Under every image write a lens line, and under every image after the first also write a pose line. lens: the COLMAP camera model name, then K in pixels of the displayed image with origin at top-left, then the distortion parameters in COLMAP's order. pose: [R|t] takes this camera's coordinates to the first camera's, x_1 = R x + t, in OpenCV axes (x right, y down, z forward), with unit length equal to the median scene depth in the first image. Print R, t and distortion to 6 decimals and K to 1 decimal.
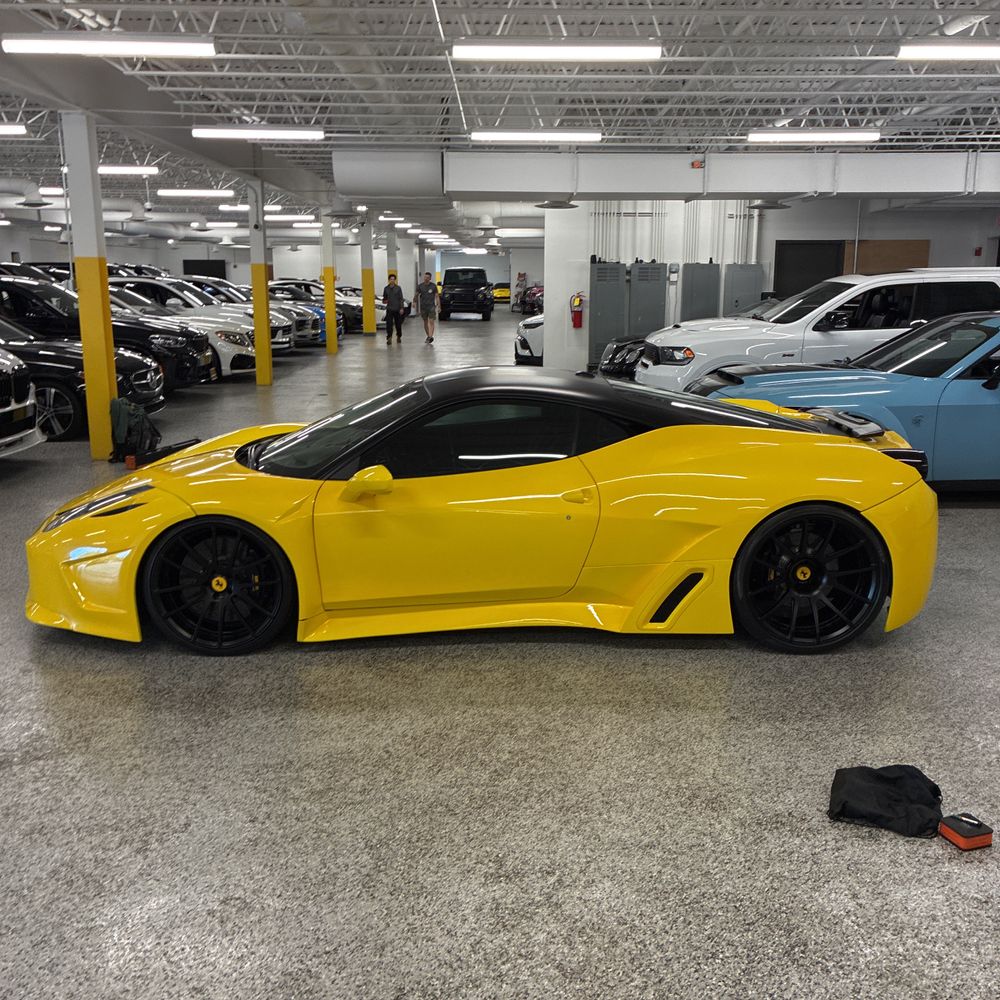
lens RADIAL K [[1009.8, 0, 509.9], [0, 1009.8, 517.8], [0, 0, 1]] dist [0.023762, 0.000000]
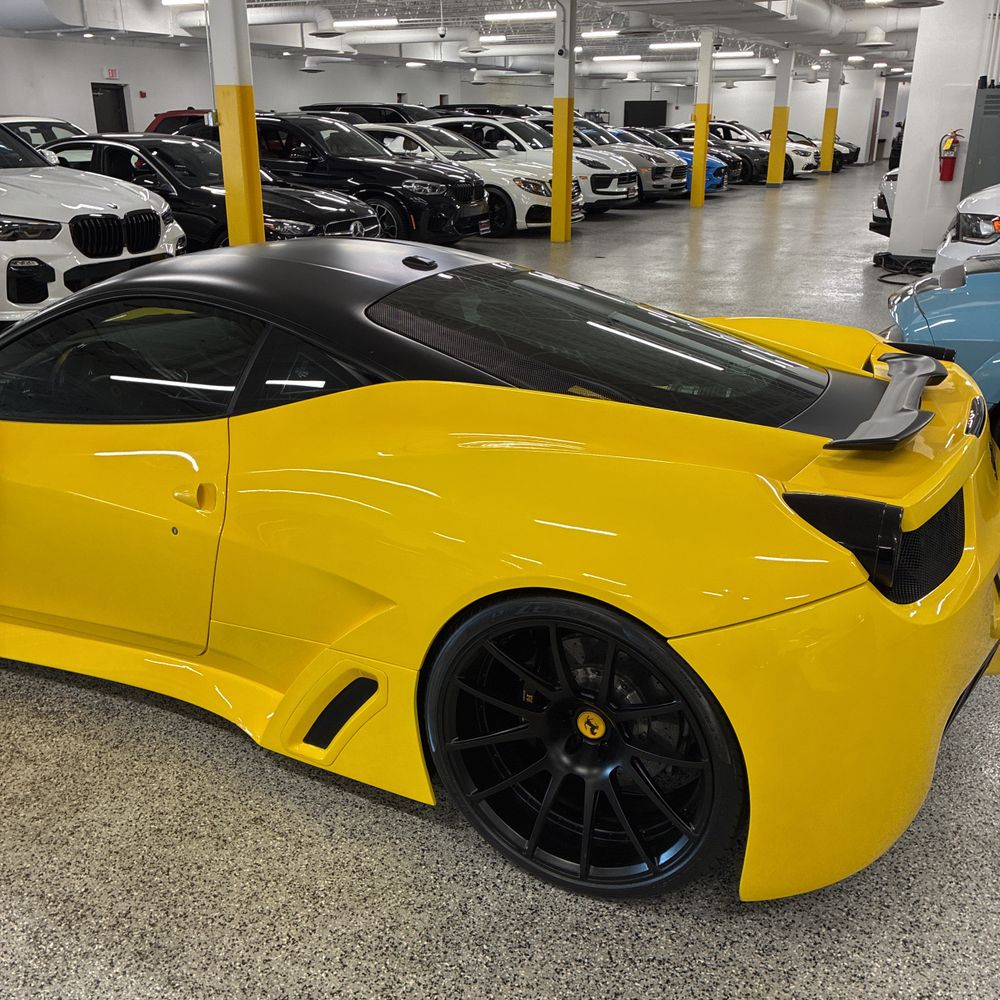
lens RADIAL K [[1009.8, 0, 496.3], [0, 1009.8, 503.3], [0, 0, 1]] dist [0.023762, 0.000000]
pose [[0.883257, 0.163028, -0.439634, 0.141229], [-0.106496, 0.982856, 0.150512, -0.036061], [0.456635, -0.086121, 0.885476, 0.183136]]
